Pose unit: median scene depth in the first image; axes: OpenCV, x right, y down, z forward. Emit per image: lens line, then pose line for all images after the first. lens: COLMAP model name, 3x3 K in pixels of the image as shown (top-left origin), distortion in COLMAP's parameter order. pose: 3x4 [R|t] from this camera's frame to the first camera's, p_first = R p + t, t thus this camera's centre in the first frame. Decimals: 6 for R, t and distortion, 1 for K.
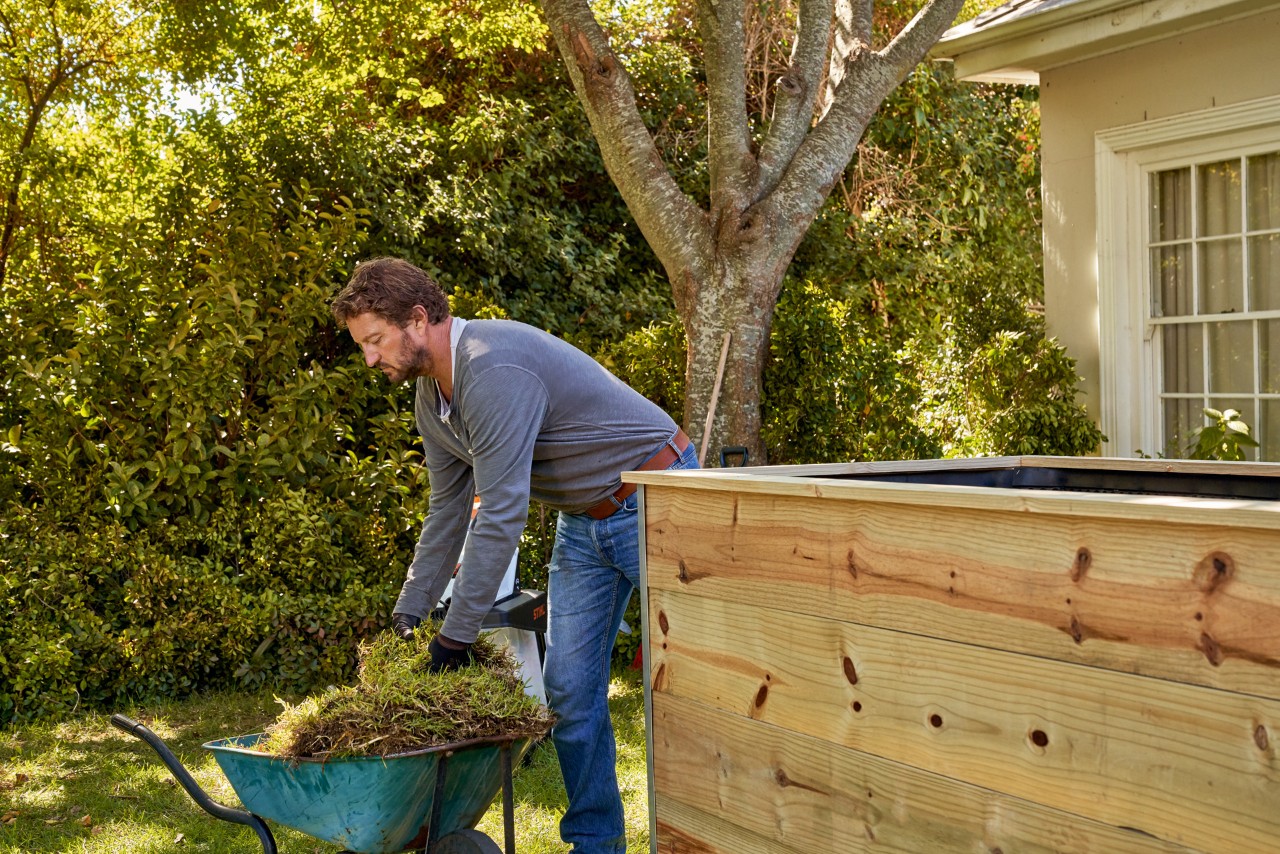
lens RADIAL K [[1814.9, 0, 636.3], [0, 1814.9, 428.8], [0, 0, 1]] dist [0.019371, 0.000000]
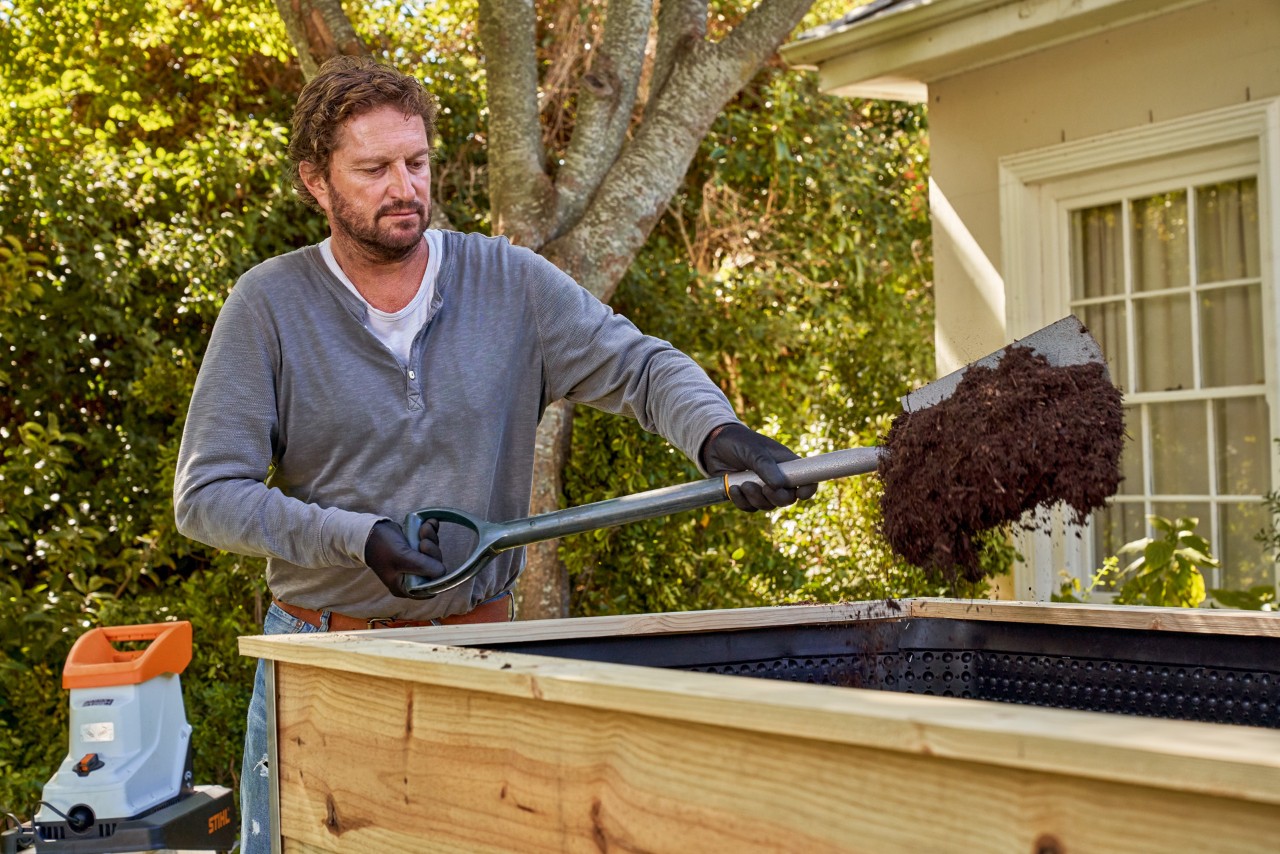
lens RADIAL K [[2108.7, 0, 633.6], [0, 2108.7, 430.2], [0, 0, 1]] dist [-0.001665, 0.000000]
pose [[0.996881, -0.001958, 0.078895, 0.029773], [0.005986, 0.998688, -0.050850, -0.003413], [-0.078692, 0.051164, 0.995585, 0.141579]]
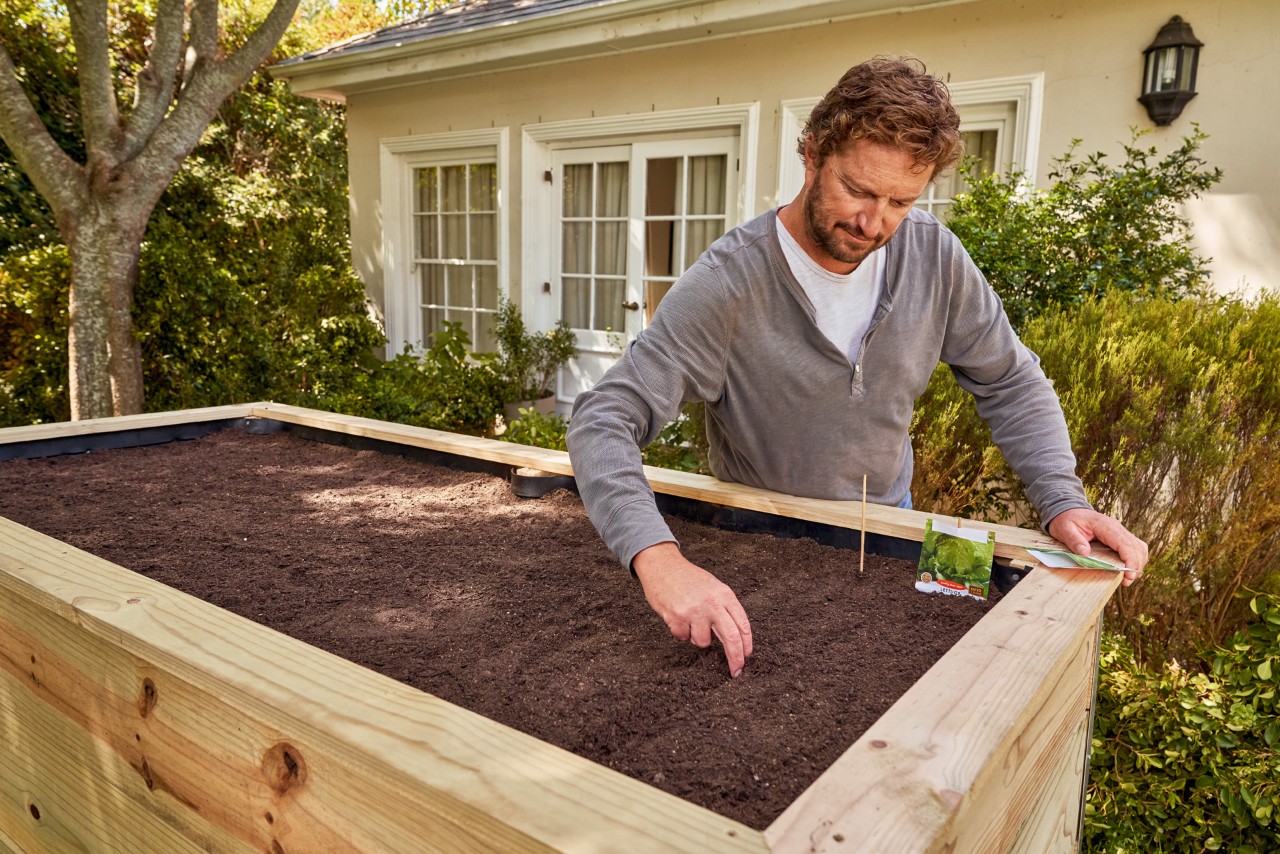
lens RADIAL K [[912.1, 0, 641.5], [0, 912.1, 424.2], [0, 0, 1]] dist [0.004340, 0.007673]
pose [[0.881408, -0.033651, 0.471156, 0.075833], [-0.032227, 0.990851, 0.131057, -0.030209], [-0.471255, -0.130699, 0.872259, 0.173818]]
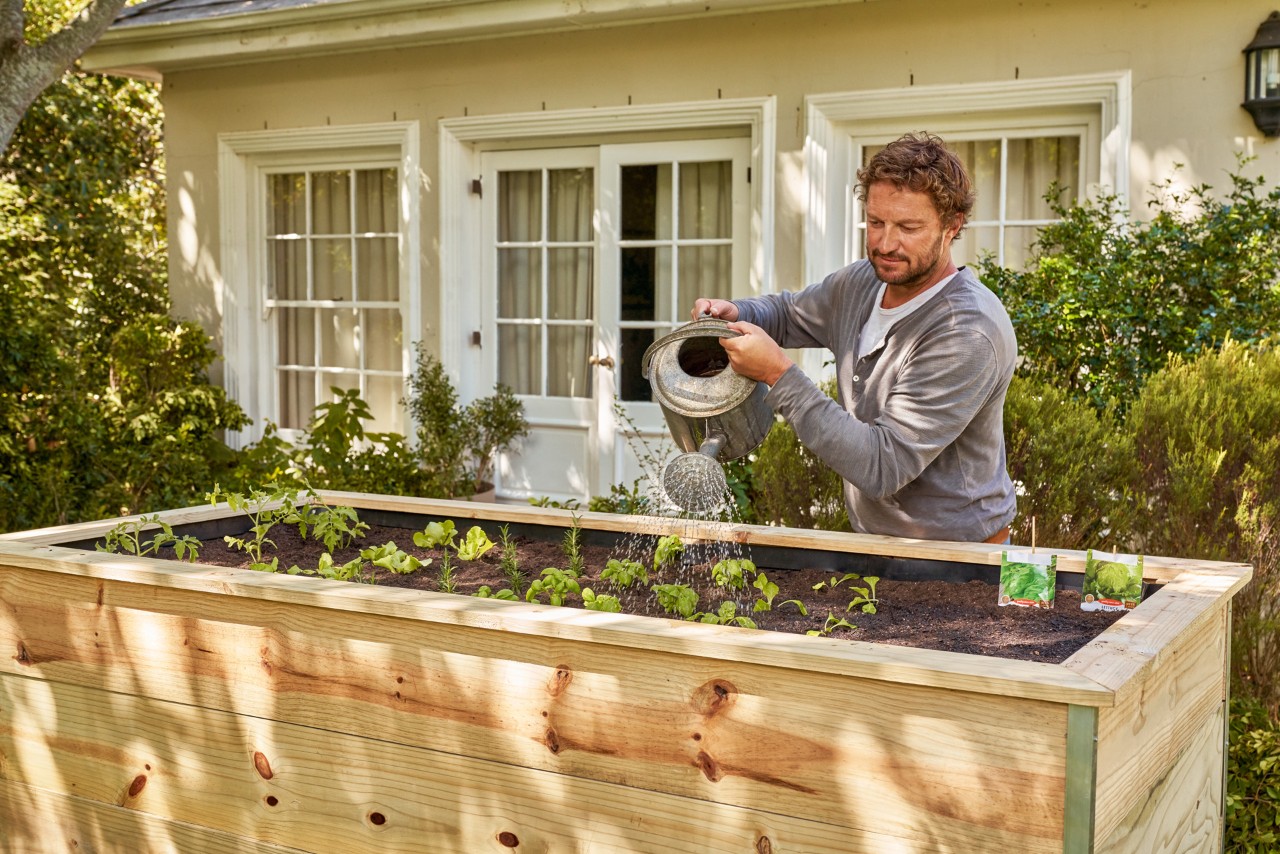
lens RADIAL K [[1512.4, 0, 632.3], [0, 1512.4, 439.2], [0, 0, 1]] dist [-0.015558, 0.000000]
pose [[0.834407, -0.025702, 0.550549, -0.061071], [-0.008478, 0.998195, 0.059449, -0.035954], [-0.551083, -0.054272, 0.832683, 0.075773]]
